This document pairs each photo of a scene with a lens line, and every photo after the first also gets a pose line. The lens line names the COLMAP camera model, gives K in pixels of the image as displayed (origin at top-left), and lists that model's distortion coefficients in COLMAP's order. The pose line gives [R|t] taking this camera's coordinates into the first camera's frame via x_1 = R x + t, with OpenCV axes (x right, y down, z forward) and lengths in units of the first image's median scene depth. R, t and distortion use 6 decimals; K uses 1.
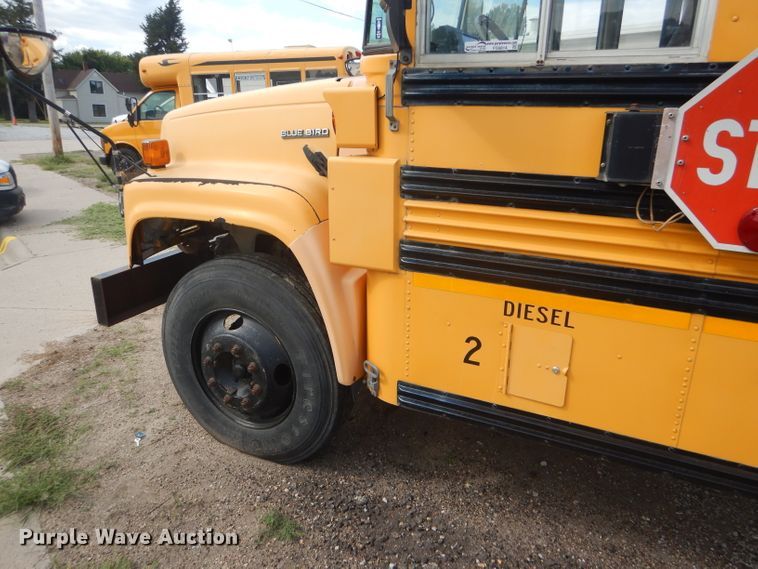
lens RADIAL K [[555.6, 0, 366.8], [0, 555.6, 284.8], [0, 0, 1]] dist [0.003782, -0.001000]
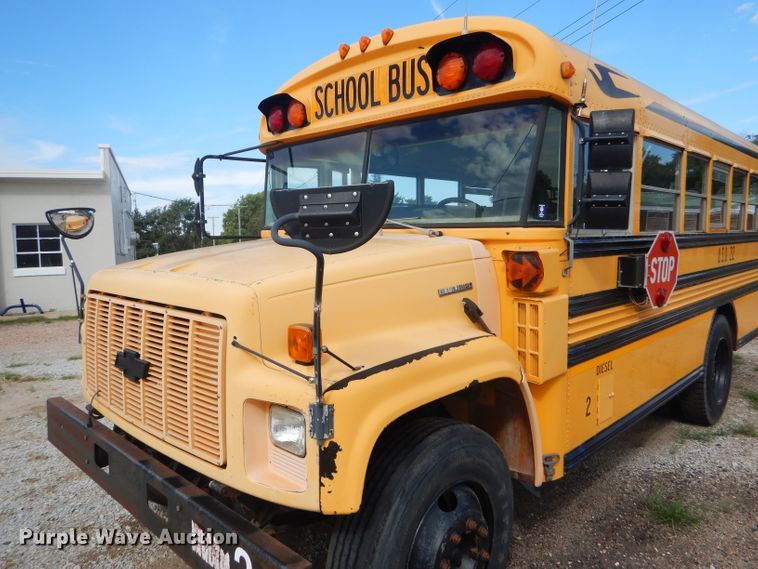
lens RADIAL K [[555.6, 0, 366.8], [0, 555.6, 284.8], [0, 0, 1]] dist [0.003782, -0.001000]
pose [[0.291756, -0.084673, 0.952737, -1.502181], [0.326391, 0.945100, -0.015957, -0.395799], [-0.899081, 0.315620, 0.303376, 1.012089]]
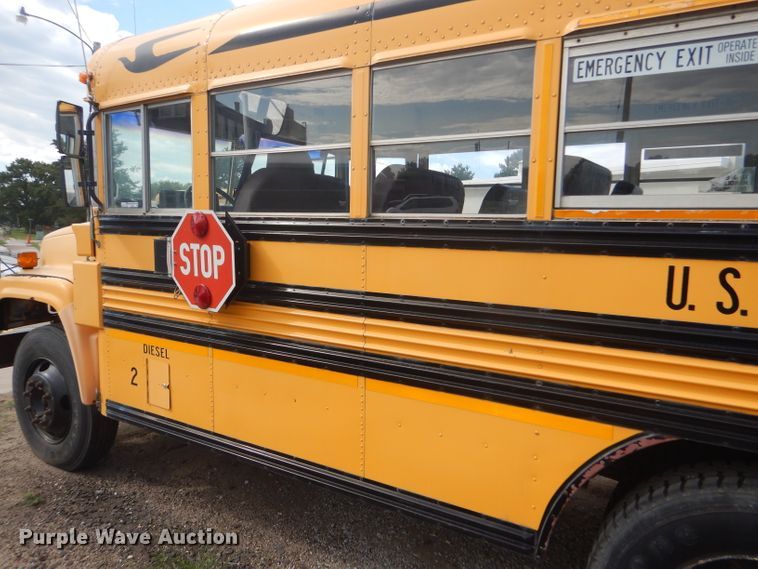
lens RADIAL K [[492.0, 0, 400.3], [0, 492.0, 284.4], [0, 0, 1]] dist [0.002548, -0.000465]
pose [[0.999121, 0.037637, -0.018467, 1.033822], [-0.040912, 0.971505, -0.233460, 0.168066], [0.009154, 0.234010, 0.972191, -0.499435]]
